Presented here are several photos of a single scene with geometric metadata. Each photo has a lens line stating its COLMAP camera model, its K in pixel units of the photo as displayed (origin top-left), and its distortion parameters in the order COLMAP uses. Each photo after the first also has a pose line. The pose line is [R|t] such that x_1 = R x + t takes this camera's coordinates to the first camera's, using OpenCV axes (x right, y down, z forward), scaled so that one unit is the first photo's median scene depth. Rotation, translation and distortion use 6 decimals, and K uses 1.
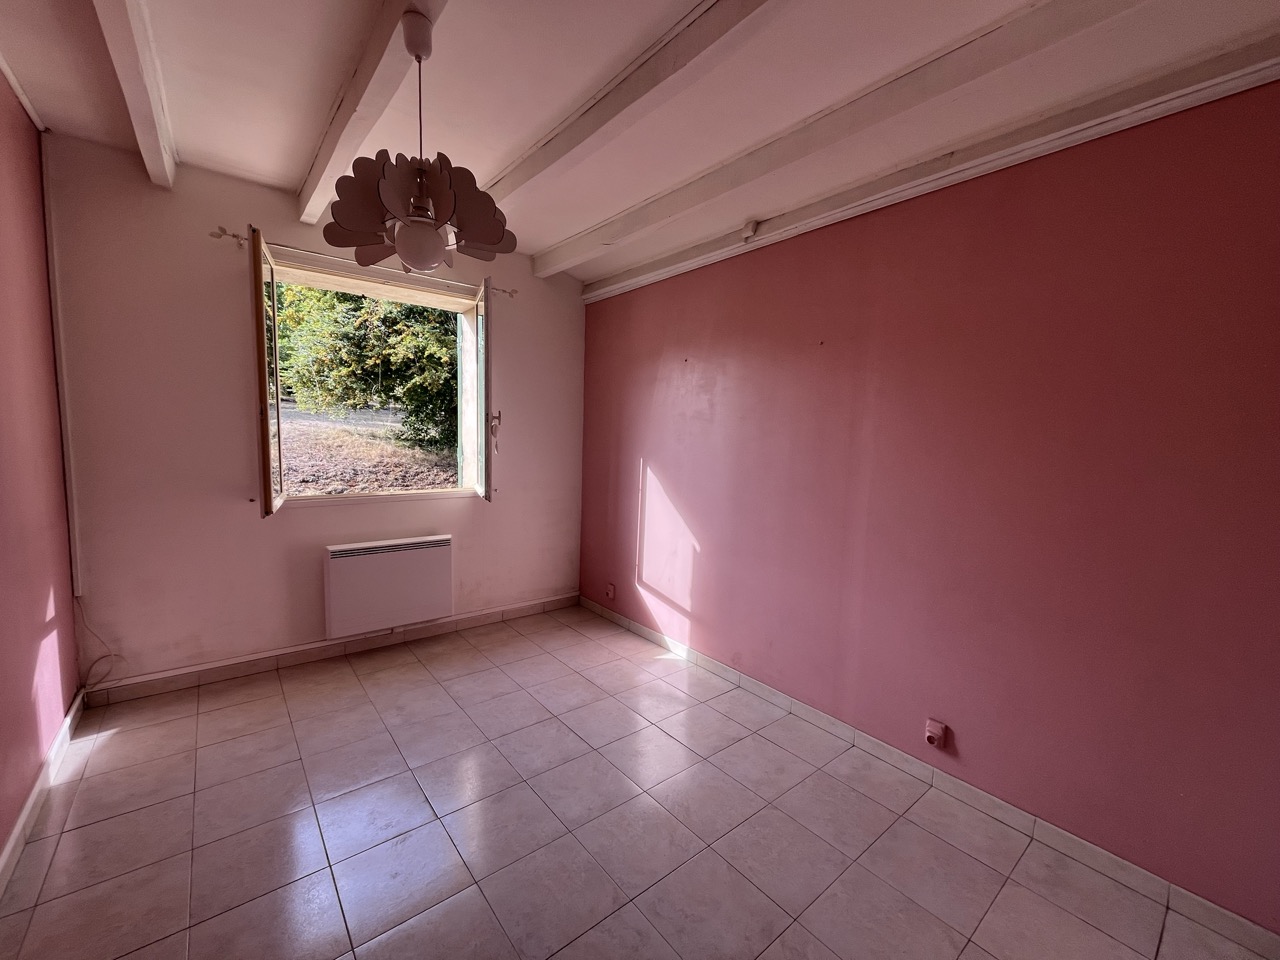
lens RADIAL K [[519.7, 0, 640.0], [0, 519.7, 480.0], [0, 0, 1]] dist [-0.000520, 0.000062]
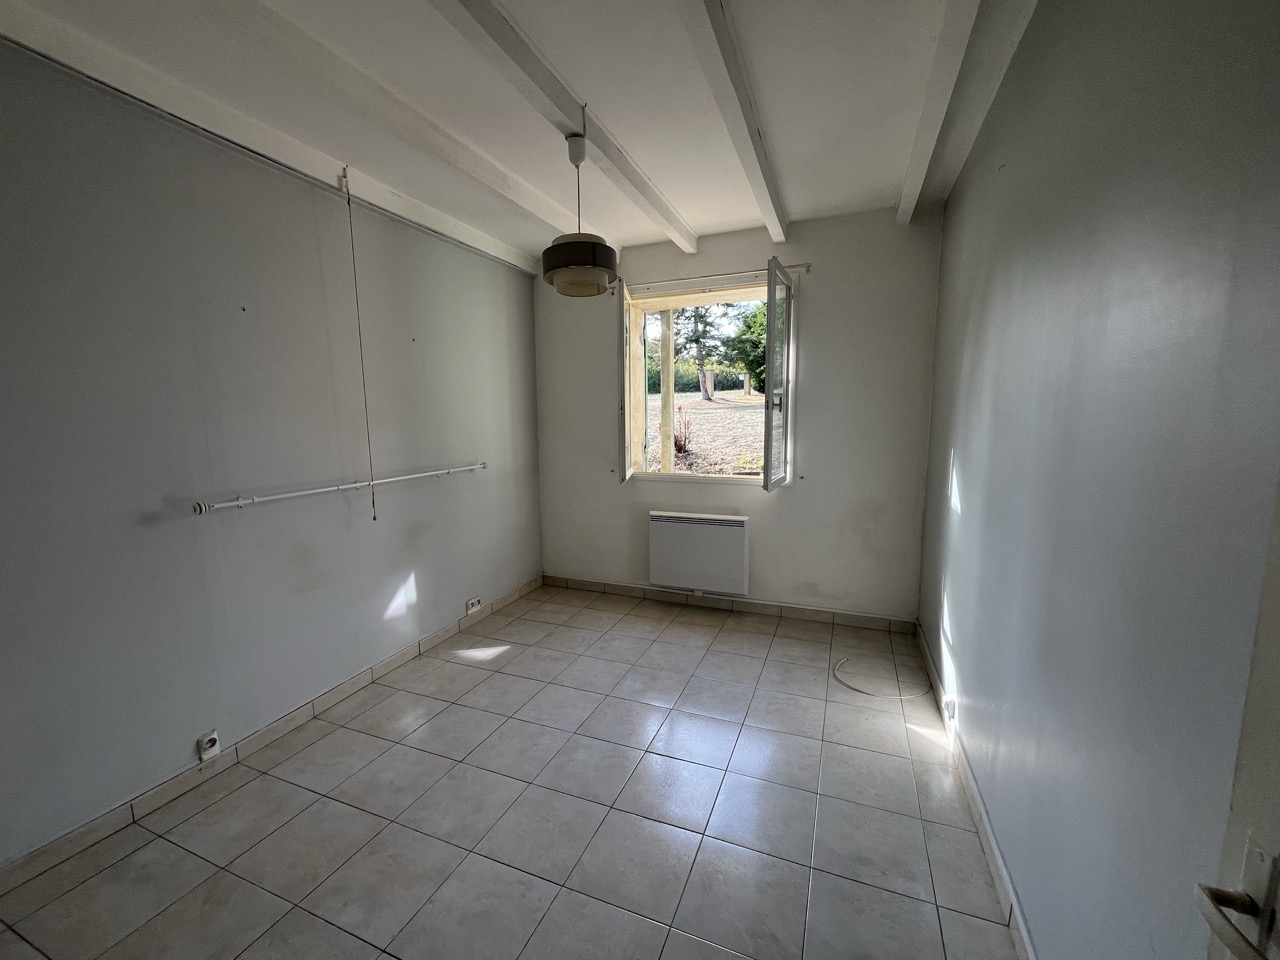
lens RADIAL K [[516.1, 0, 640.4], [0, 516.1, 459.7], [0, 0, 1]] dist [-0.000138, 0.000014]
pose [[0.474414, 0.040179, -0.879385, 0.488210], [-0.046130, 0.998720, 0.020745, -0.022821], [0.879093, 0.030724, 0.475660, 0.368704]]
